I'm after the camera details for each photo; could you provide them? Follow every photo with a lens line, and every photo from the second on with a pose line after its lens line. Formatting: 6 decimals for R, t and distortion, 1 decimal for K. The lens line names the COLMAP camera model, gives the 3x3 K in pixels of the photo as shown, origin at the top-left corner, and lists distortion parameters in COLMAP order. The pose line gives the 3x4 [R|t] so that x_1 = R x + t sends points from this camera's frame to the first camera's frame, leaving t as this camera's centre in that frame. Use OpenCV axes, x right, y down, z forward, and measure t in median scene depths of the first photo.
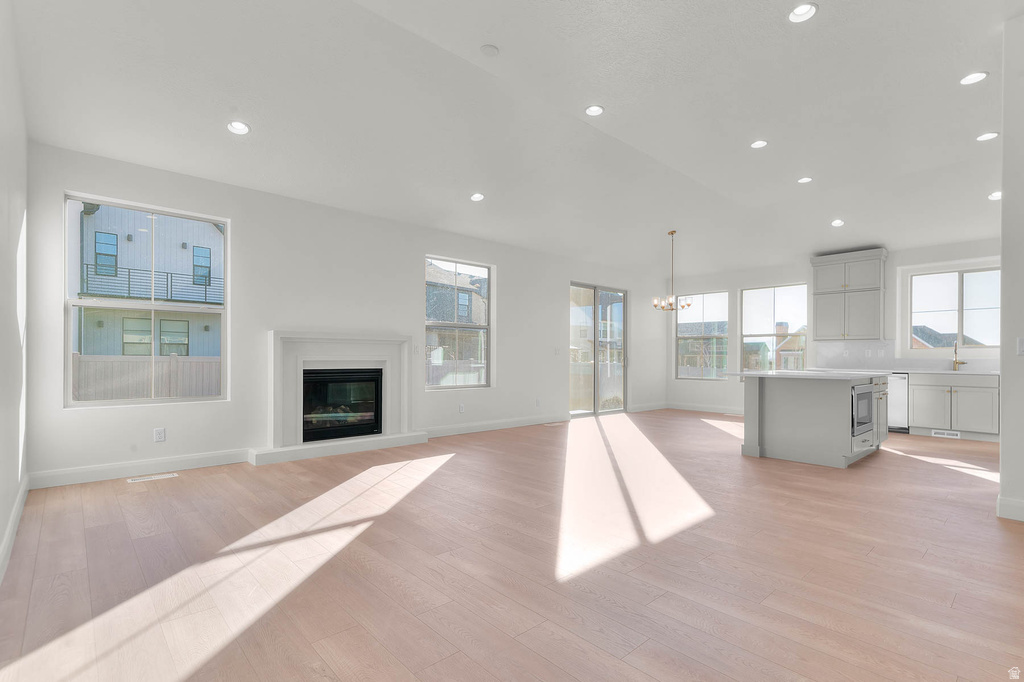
lens RADIAL K [[477.8, 0, 518.6], [0, 477.8, 353.2], [0, 0, 1]] dist [-0.001564, -0.000509]
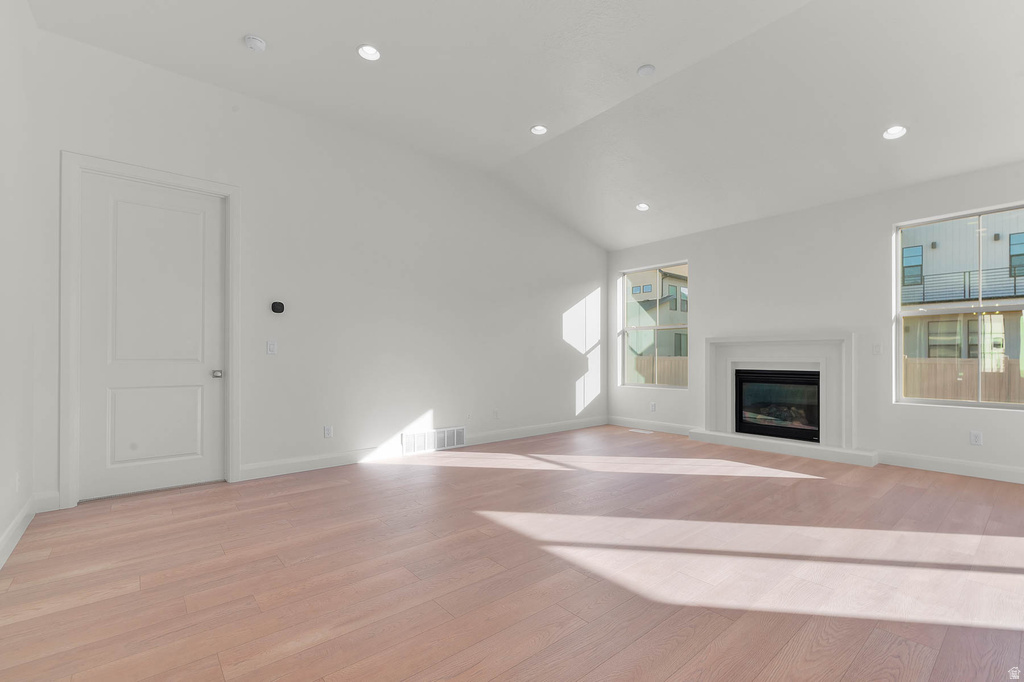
lens RADIAL K [[464.9, 0, 552.8], [0, 464.9, 350.1], [0, 0, 1]] dist [0.001065, -0.000057]
pose [[-0.004861, -0.018919, -0.999809, 0.603572], [0.006568, 0.999799, -0.018951, 0.004872], [0.999967, -0.006659, -0.004735, 0.496331]]
